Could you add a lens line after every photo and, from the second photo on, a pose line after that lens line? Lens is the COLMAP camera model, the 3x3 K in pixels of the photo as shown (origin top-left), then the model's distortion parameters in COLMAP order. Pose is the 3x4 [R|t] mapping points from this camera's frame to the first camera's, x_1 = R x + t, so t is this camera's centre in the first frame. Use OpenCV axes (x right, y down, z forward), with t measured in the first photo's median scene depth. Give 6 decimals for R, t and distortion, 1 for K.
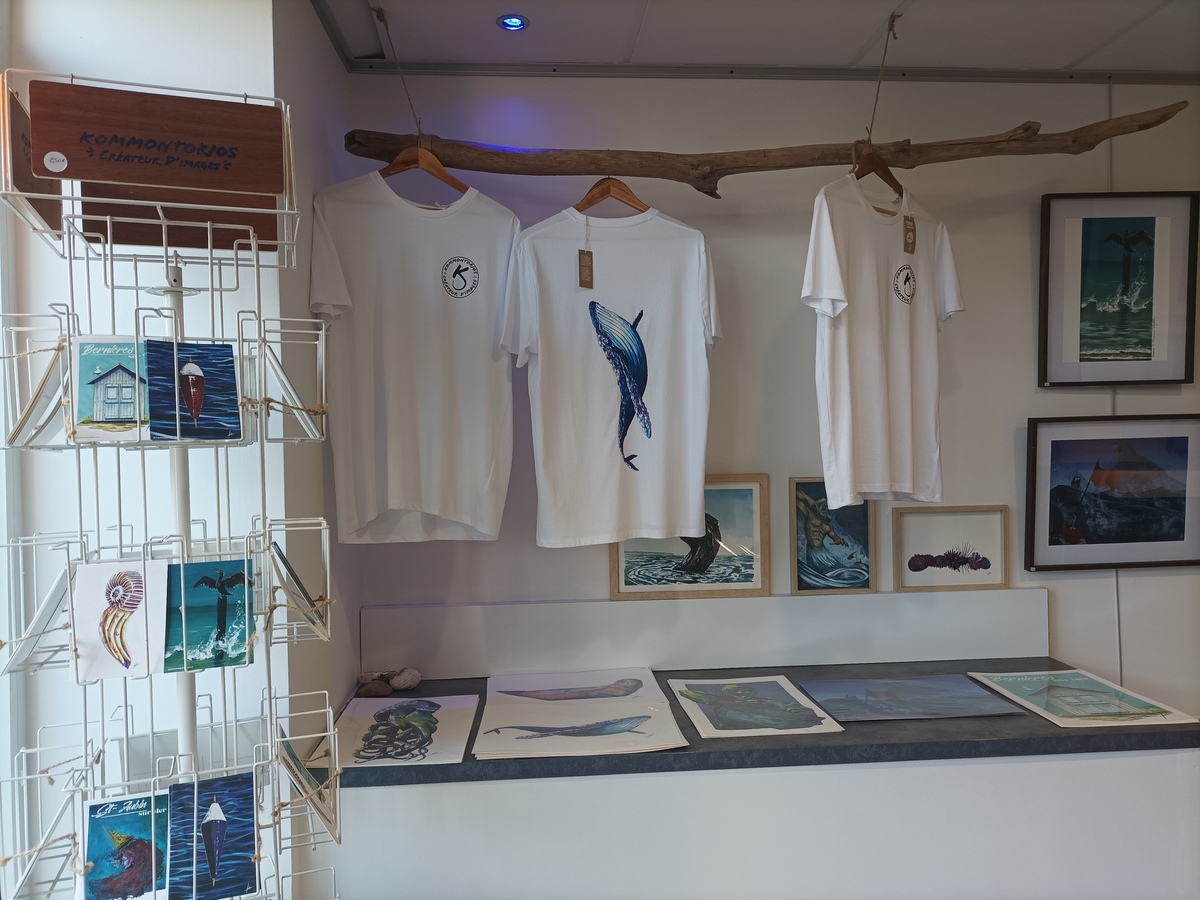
lens RADIAL K [[890.7, 0, 600.0], [0, 890.7, 450.0], [0, 0, 1]] dist [0.020233, -0.002437]
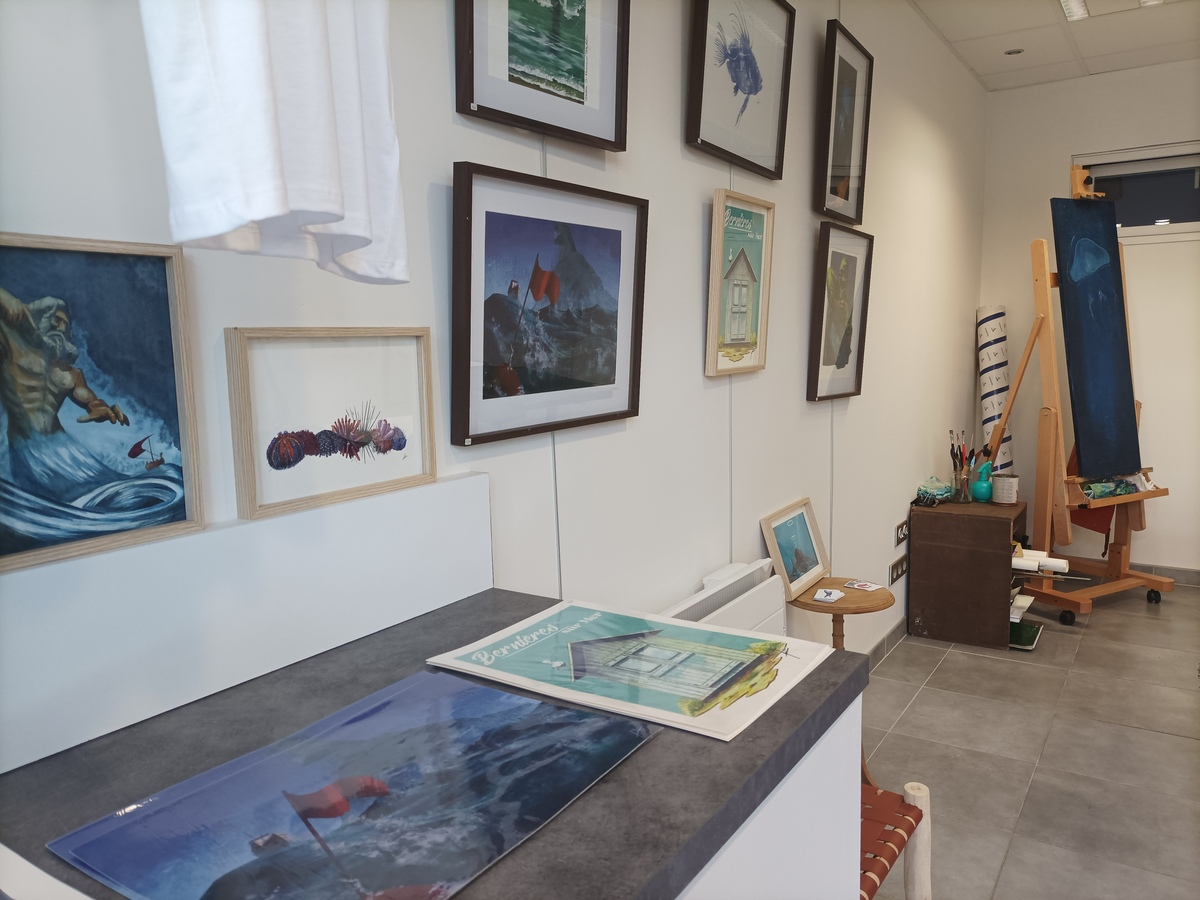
lens RADIAL K [[890.7, 0, 600.0], [0, 890.7, 450.0], [0, 0, 1]] dist [0.020233, -0.002437]
pose [[0.609901, -0.091490, 0.787179, 0.092811], [0.023049, 0.994941, 0.097779, 0.084866], [-0.792143, -0.041492, 0.608924, 0.590797]]
